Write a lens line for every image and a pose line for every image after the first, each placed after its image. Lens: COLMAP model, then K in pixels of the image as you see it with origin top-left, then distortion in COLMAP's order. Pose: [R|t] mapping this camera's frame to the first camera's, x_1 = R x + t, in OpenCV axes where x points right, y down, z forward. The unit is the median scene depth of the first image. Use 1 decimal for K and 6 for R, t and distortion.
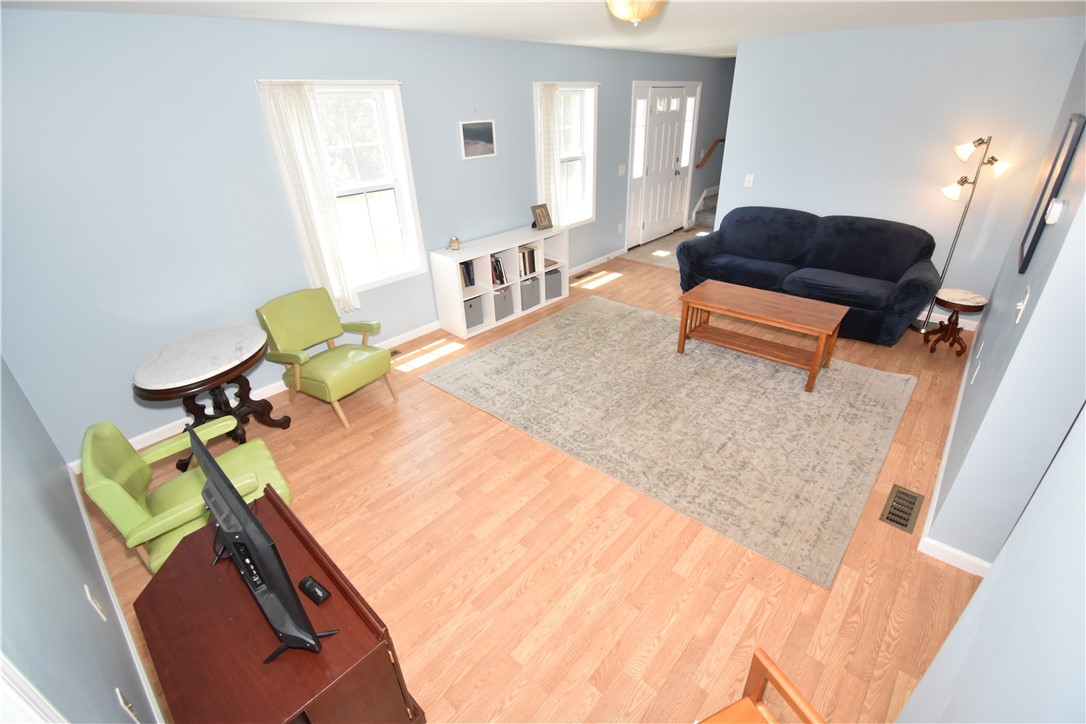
lens RADIAL K [[478.6, 0, 548.1], [0, 478.6, 360.5], [0, 0, 1]] dist [0.018960, -0.026680]
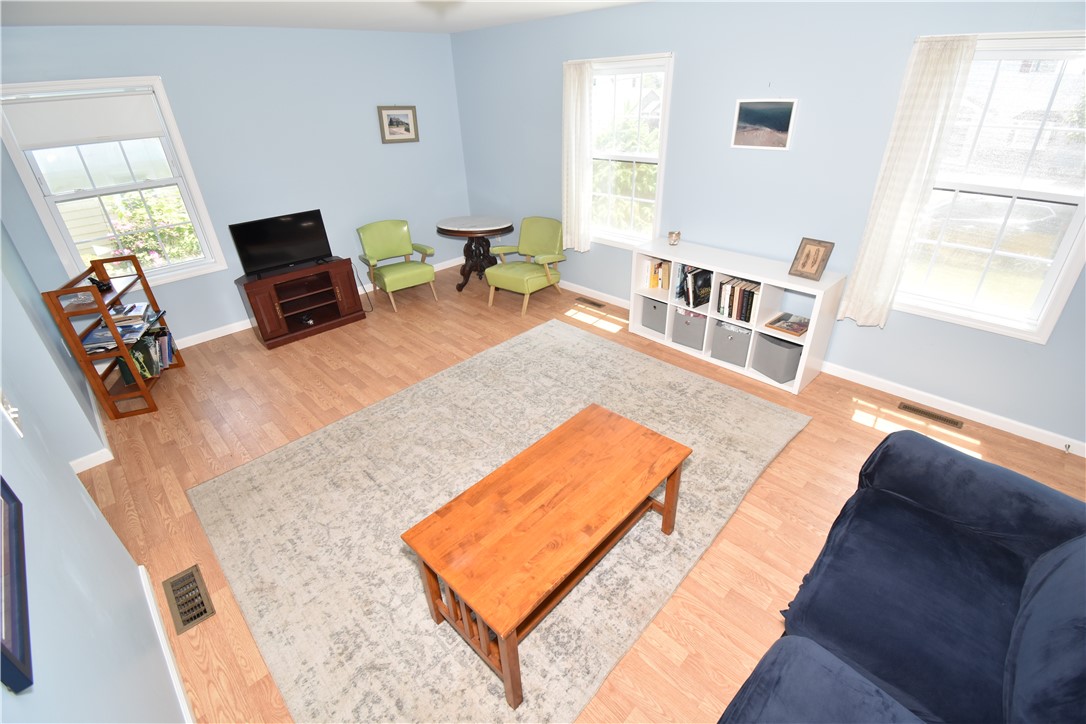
lens RADIAL K [[478.6, 0, 548.1], [0, 478.6, 360.5], [0, 0, 1]] dist [0.018960, -0.026680]
pose [[-0.054962, 0.516838, -0.854317, 0.643651], [-0.443604, 0.753894, 0.484623, -0.369784], [0.894536, 0.405614, 0.187836, 0.661818]]
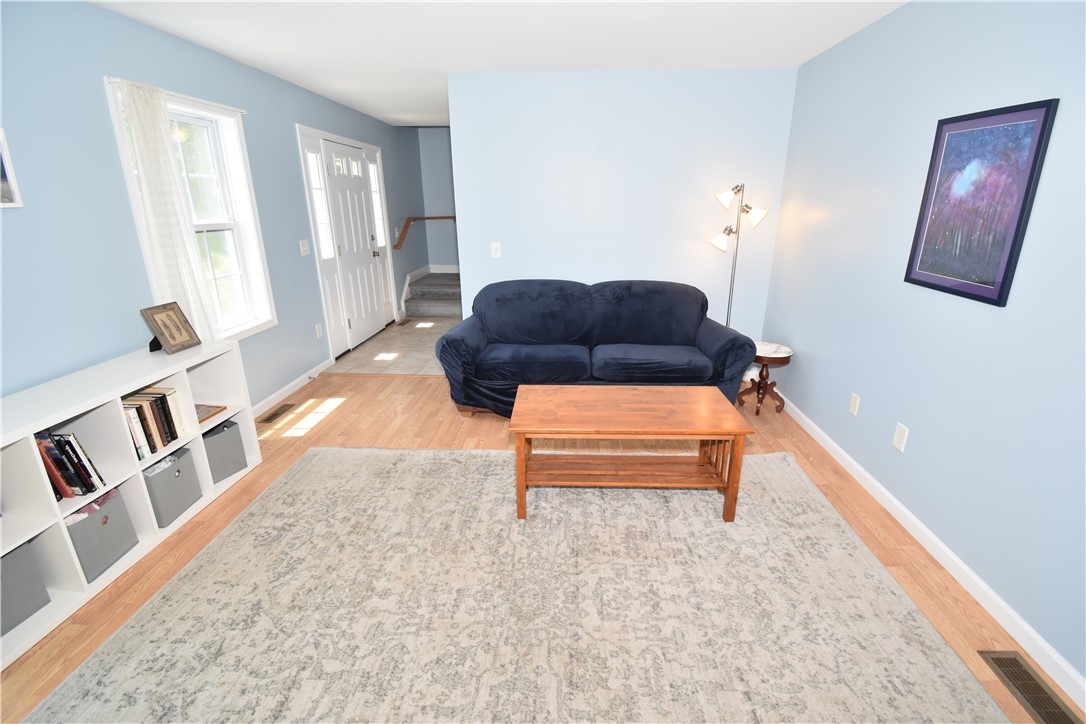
lens RADIAL K [[478.6, 0, 548.1], [0, 478.6, 360.5], [0, 0, 1]] dist [0.018960, -0.026680]
pose [[0.779867, -0.169208, 0.602641, -0.014480], [0.279507, 0.955590, -0.093397, -0.116842], [-0.560074, 0.241280, 0.792528, 0.415665]]
